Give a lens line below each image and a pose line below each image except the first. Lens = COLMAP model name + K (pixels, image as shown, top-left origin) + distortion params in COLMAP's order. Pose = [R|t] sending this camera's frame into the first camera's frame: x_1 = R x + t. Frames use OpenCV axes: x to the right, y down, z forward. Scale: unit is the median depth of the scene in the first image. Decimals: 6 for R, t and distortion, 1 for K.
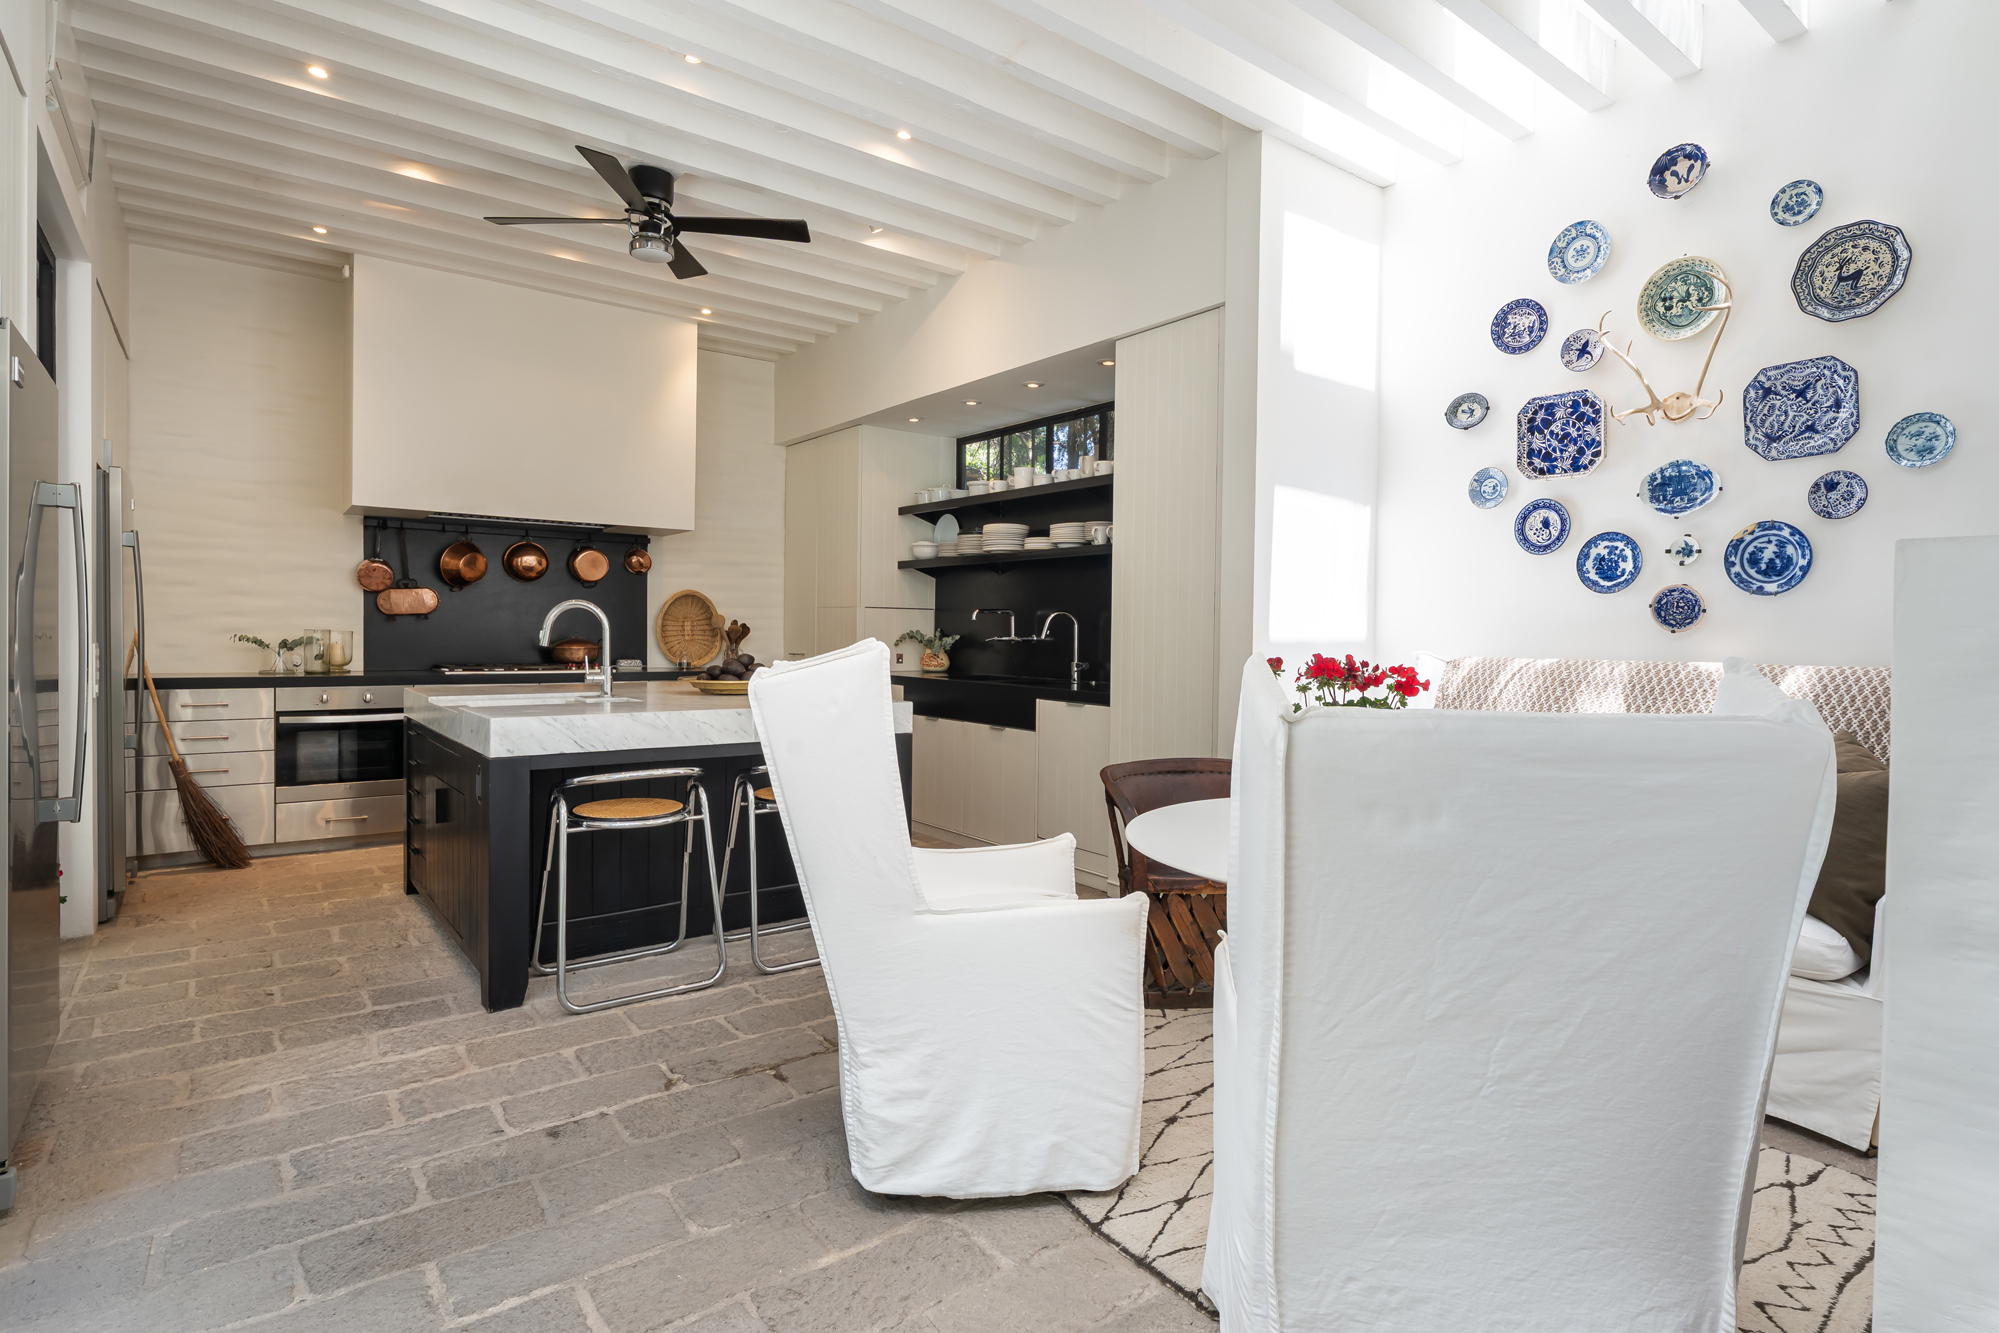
lens RADIAL K [[1014.5, 0, 999.5], [0, 1014.5, 666.5], [0, 0, 1]] dist [0.001813, 0.000270]
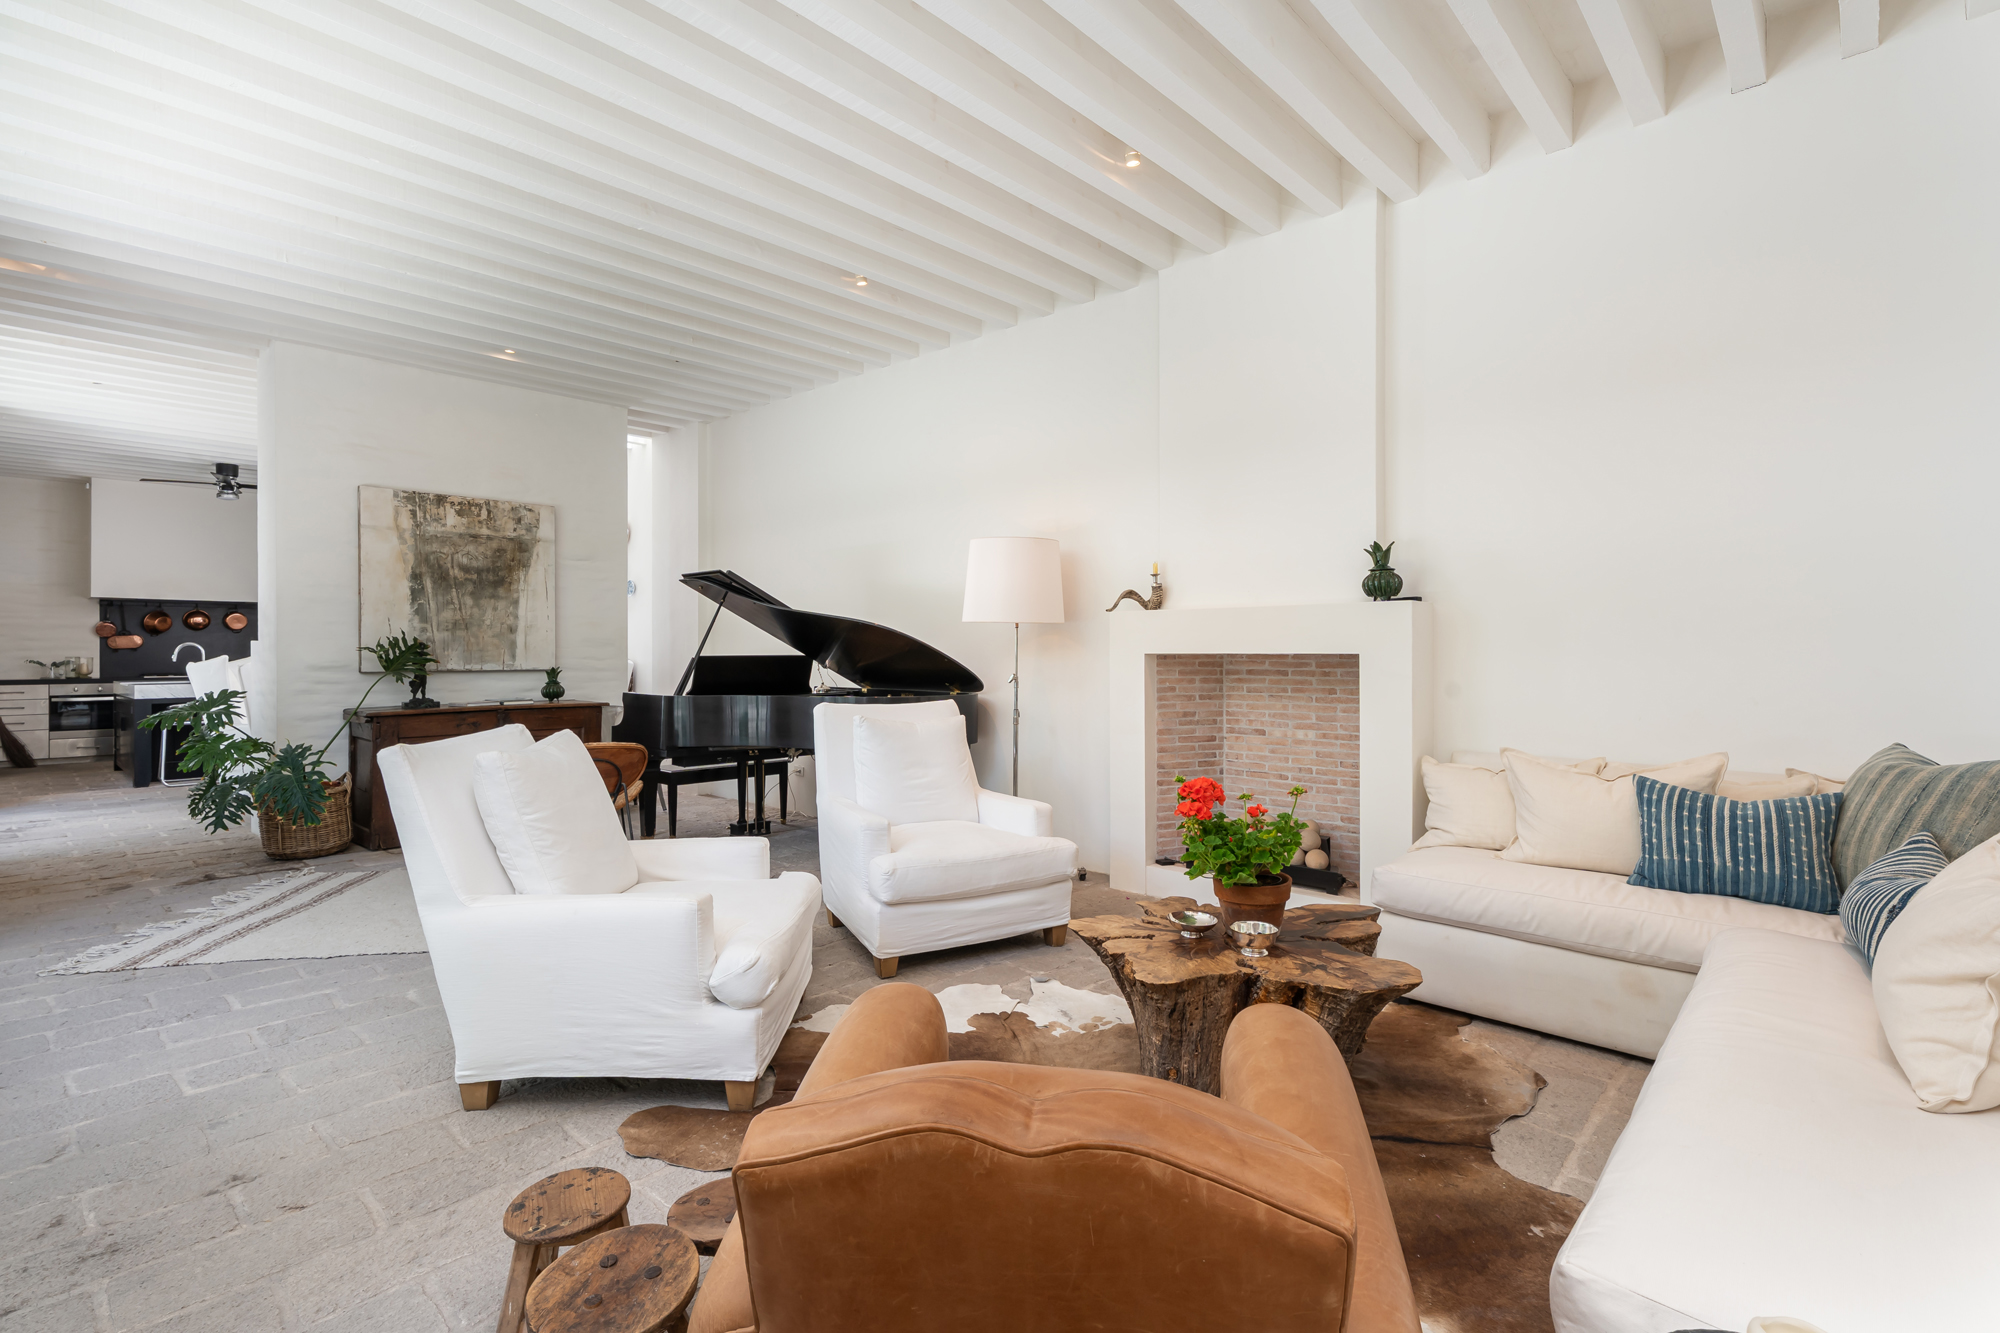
lens RADIAL K [[929.8, 0, 999.7], [0, 929.8, 654.4], [0, 0, 1]] dist [-0.000800, 0.000144]
pose [[0.985209, -0.022860, 0.169824, 0.865128], [0.026744, 0.999430, -0.020619, 0.047997], [-0.169256, 0.024856, 0.985259, -1.182030]]
